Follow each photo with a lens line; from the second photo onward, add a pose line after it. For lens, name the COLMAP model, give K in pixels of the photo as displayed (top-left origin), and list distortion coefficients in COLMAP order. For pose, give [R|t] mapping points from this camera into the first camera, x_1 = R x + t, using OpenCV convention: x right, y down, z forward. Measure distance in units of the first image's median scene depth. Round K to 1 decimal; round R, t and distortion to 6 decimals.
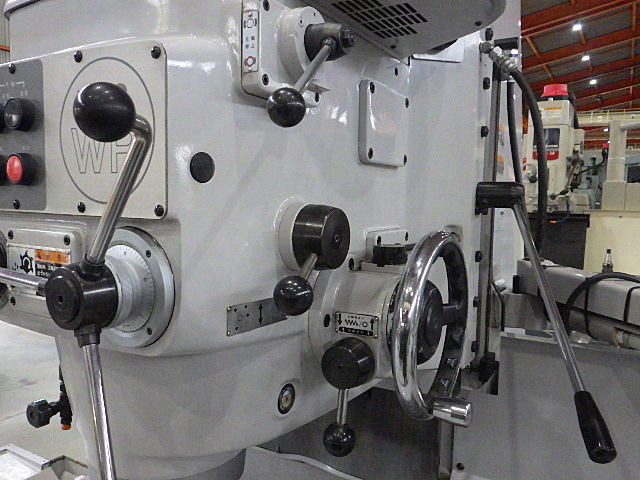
lens RADIAL K [[521.9, 0, 323.3], [0, 521.9, 242.1], [0, 0, 1]] dist [0.003695, -0.010609]
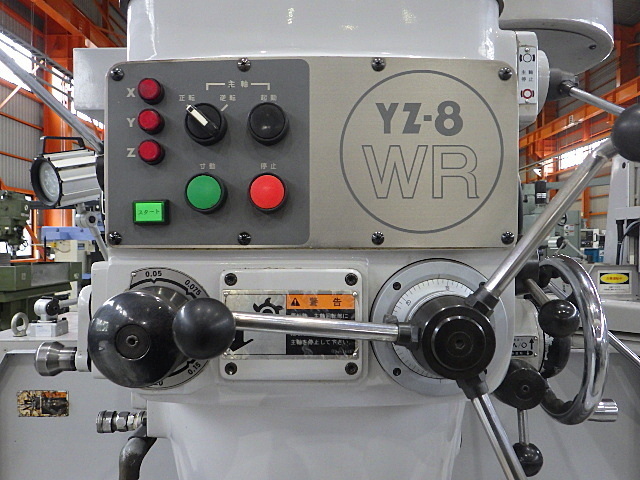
lens RADIAL K [[521.9, 0, 321.4], [0, 521.9, 239.1], [0, 0, 1]] dist [0.003695, -0.010609]
pose [[0.869653, -0.021125, 0.493212, -0.959579], [0.061644, 0.995911, -0.066037, -0.015516], [-0.489800, 0.087832, 0.867399, 0.311548]]
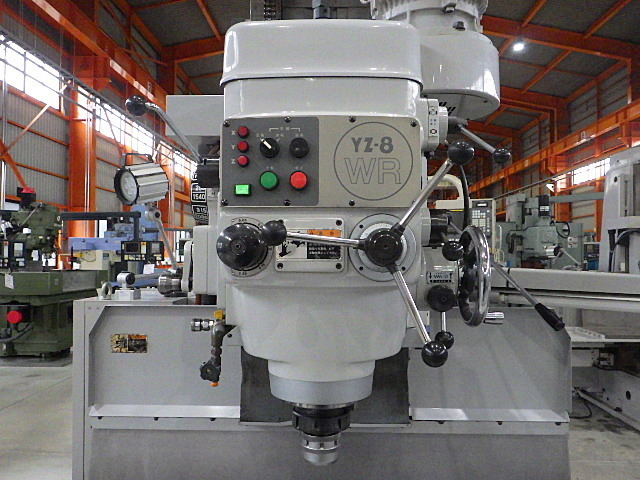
lens RADIAL K [[521.9, 0, 320.3], [0, 521.9, 238.9], [0, 0, 1]] dist [0.003695, -0.010609]
pose [[0.883313, -0.002378, 0.468777, -1.372189], [0.054163, 0.993808, -0.097017, 0.215347], [-0.465644, 0.111087, 0.877972, -0.466249]]
